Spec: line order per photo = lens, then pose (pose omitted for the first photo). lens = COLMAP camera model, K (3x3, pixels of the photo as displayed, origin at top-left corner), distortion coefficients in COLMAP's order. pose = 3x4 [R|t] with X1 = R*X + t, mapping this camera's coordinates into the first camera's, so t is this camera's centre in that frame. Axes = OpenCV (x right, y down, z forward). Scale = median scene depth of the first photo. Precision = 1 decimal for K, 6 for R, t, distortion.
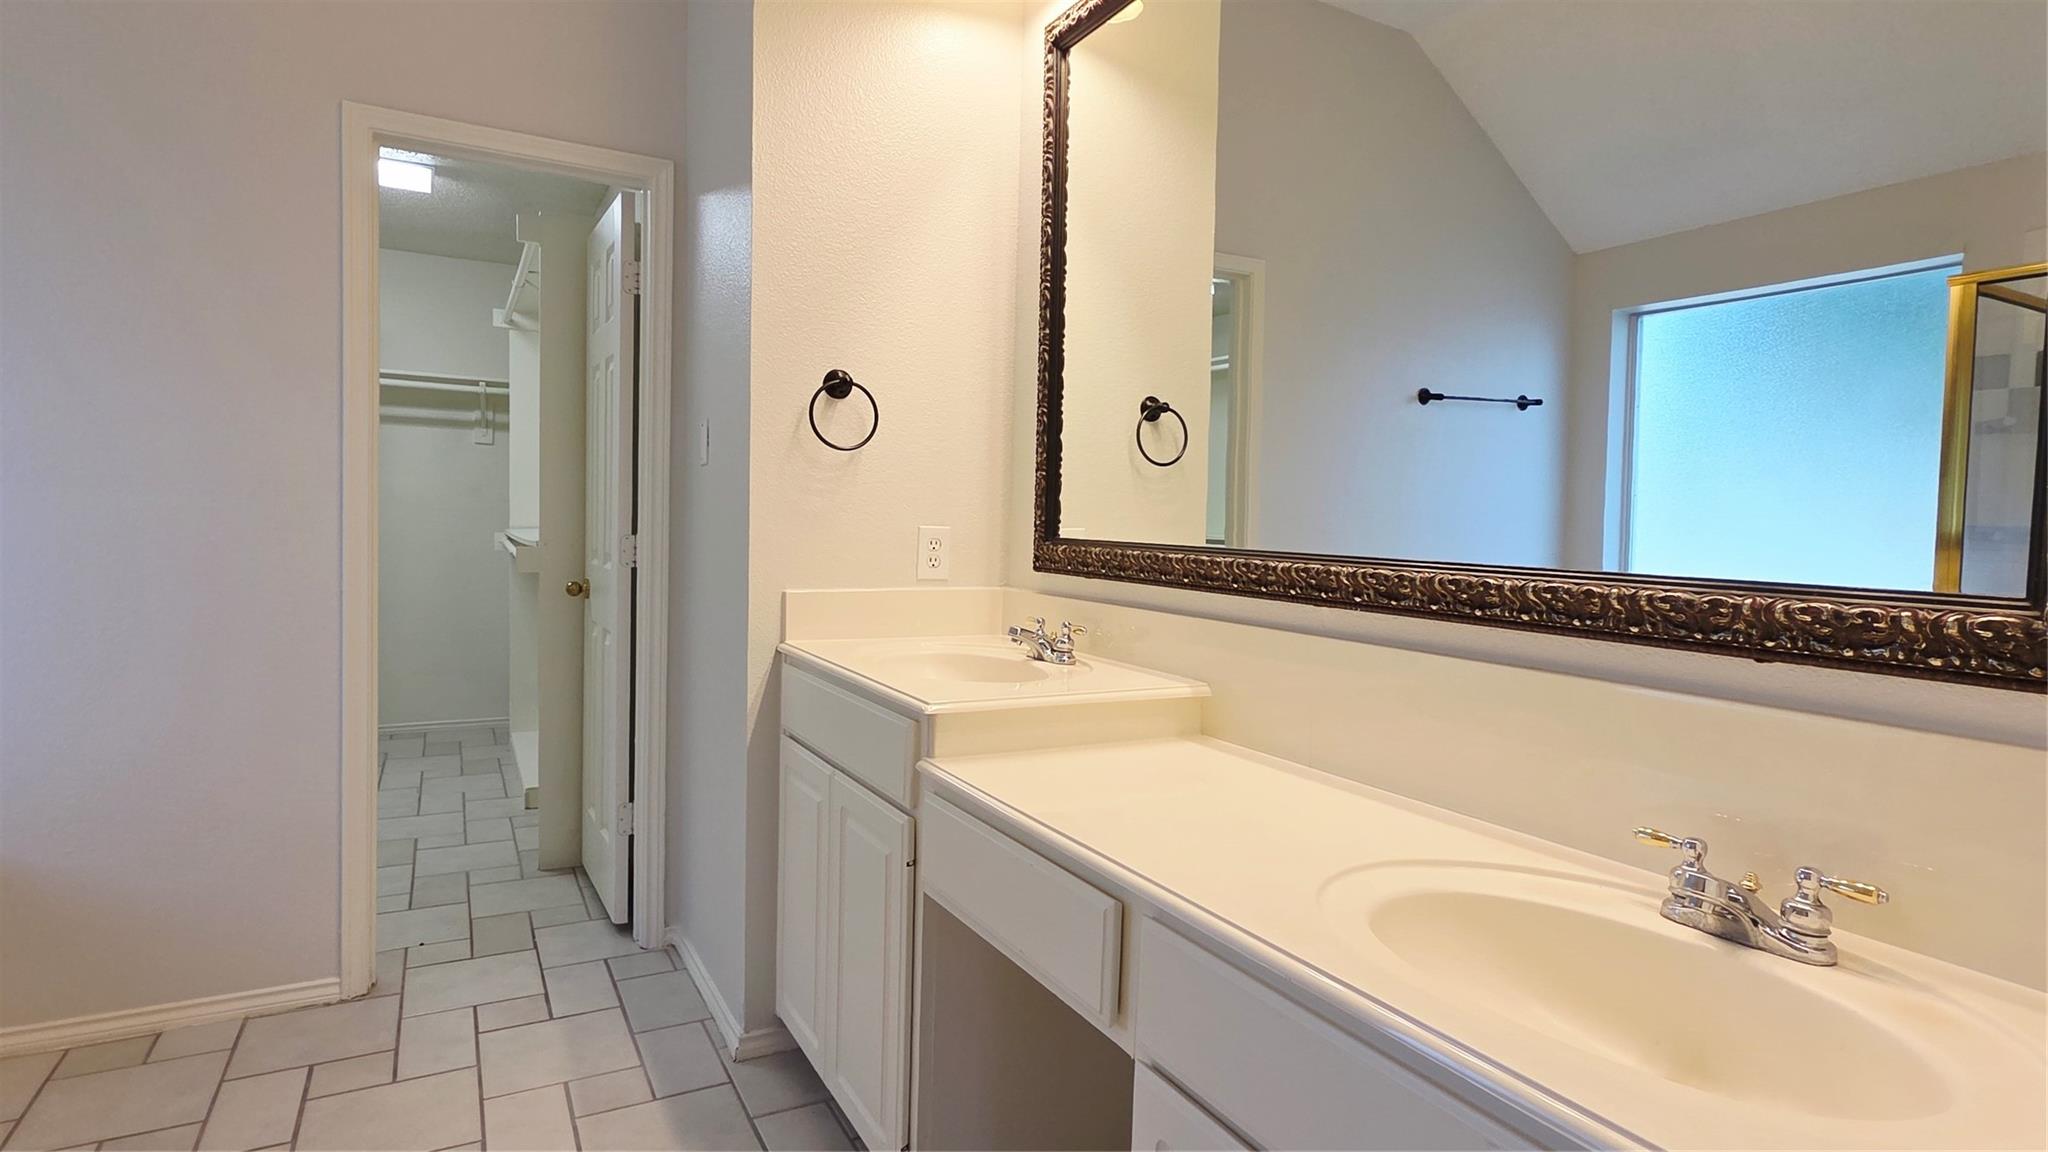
lens RADIAL K [[1056.9, 0, 1039.0], [0, 1056.9, 563.9], [0, 0, 1]] dist [0.001416, -0.000360]
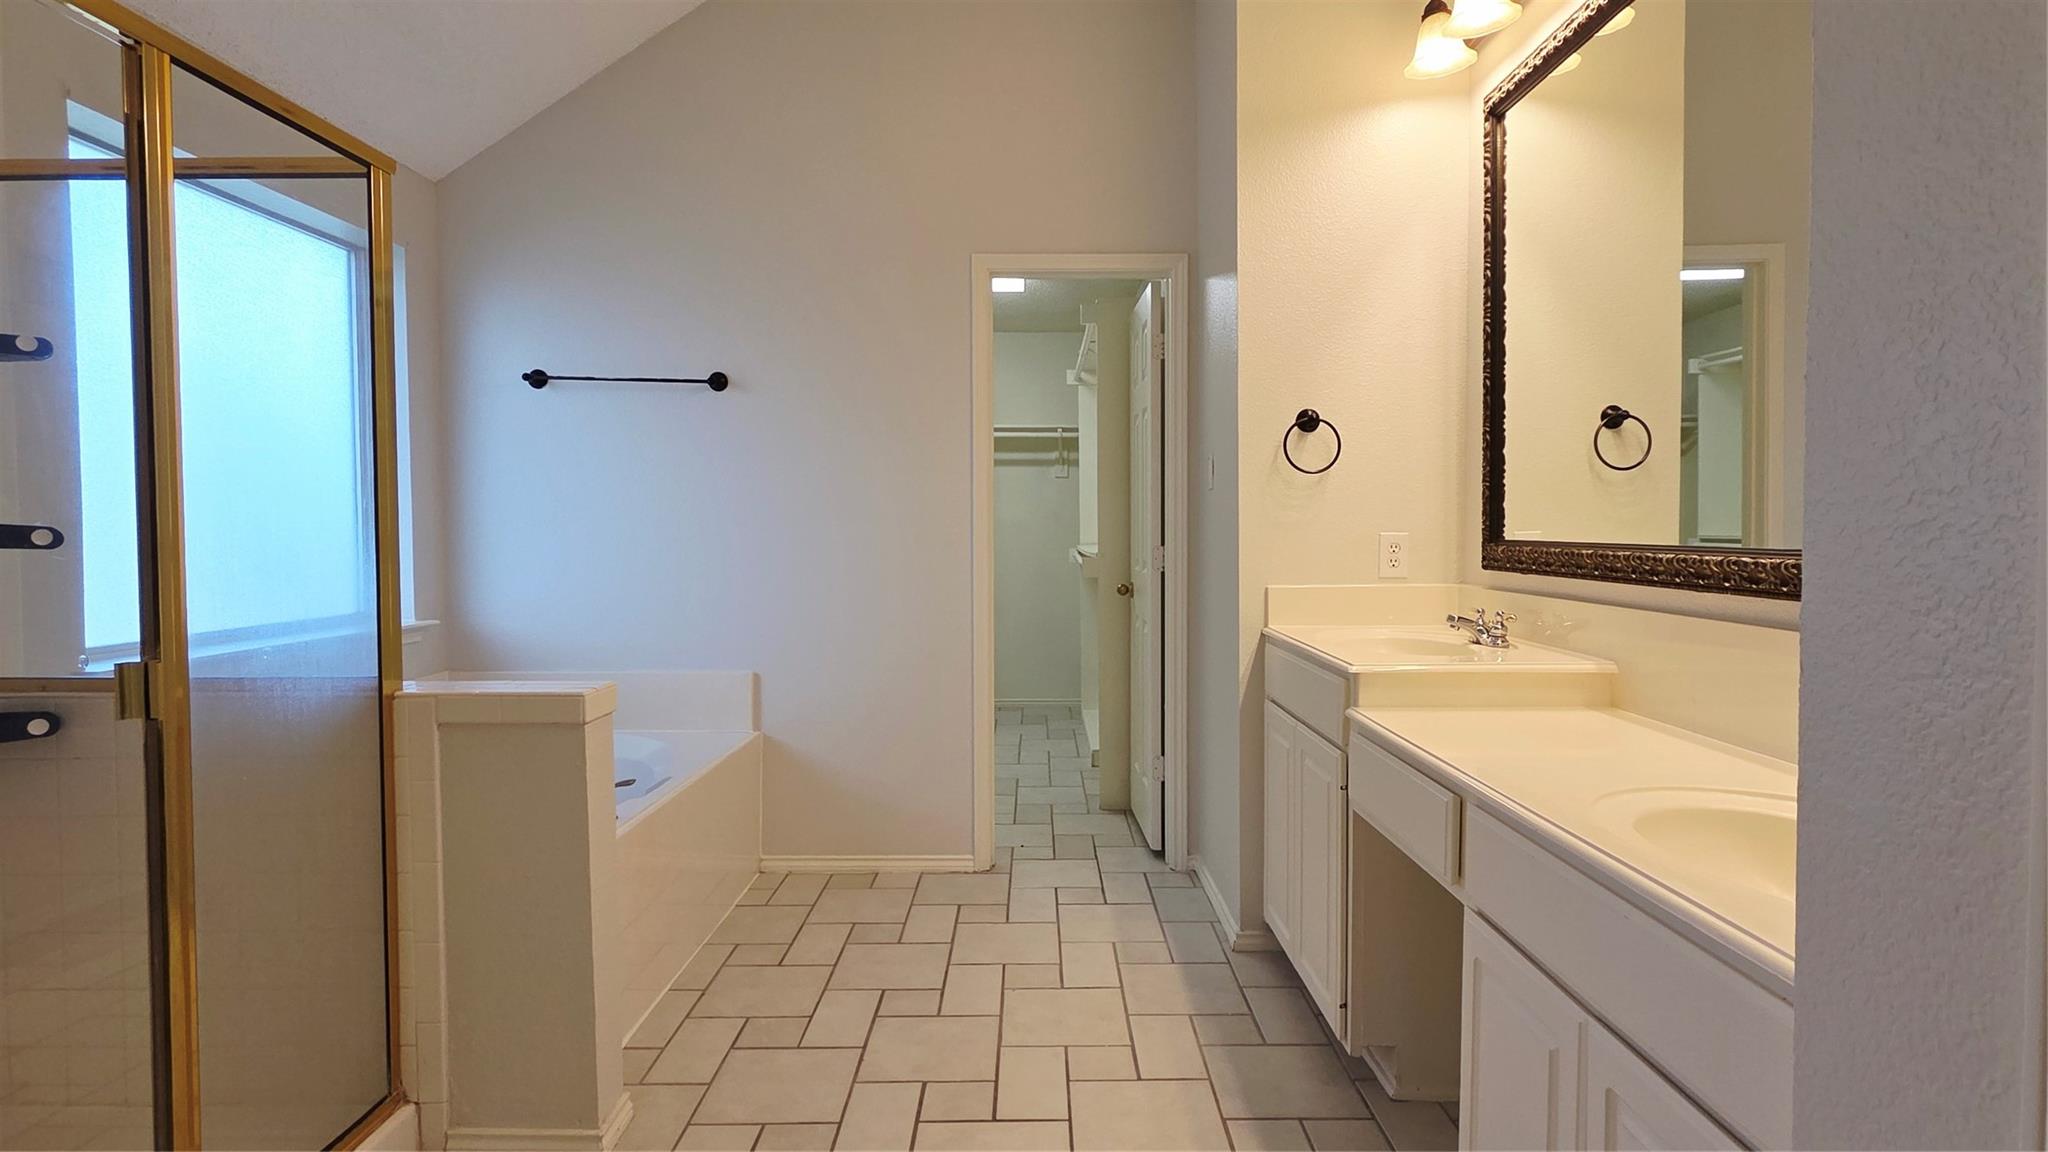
lens RADIAL K [[1056.9, 0, 1039.0], [0, 1056.9, 563.9], [0, 0, 1]] dist [0.001416, -0.000360]
pose [[0.873672, -0.013771, -0.486320, 0.134637], [0.007583, 0.999863, -0.014689, 0.014531], [0.486456, 0.009145, 0.873657, -0.238827]]
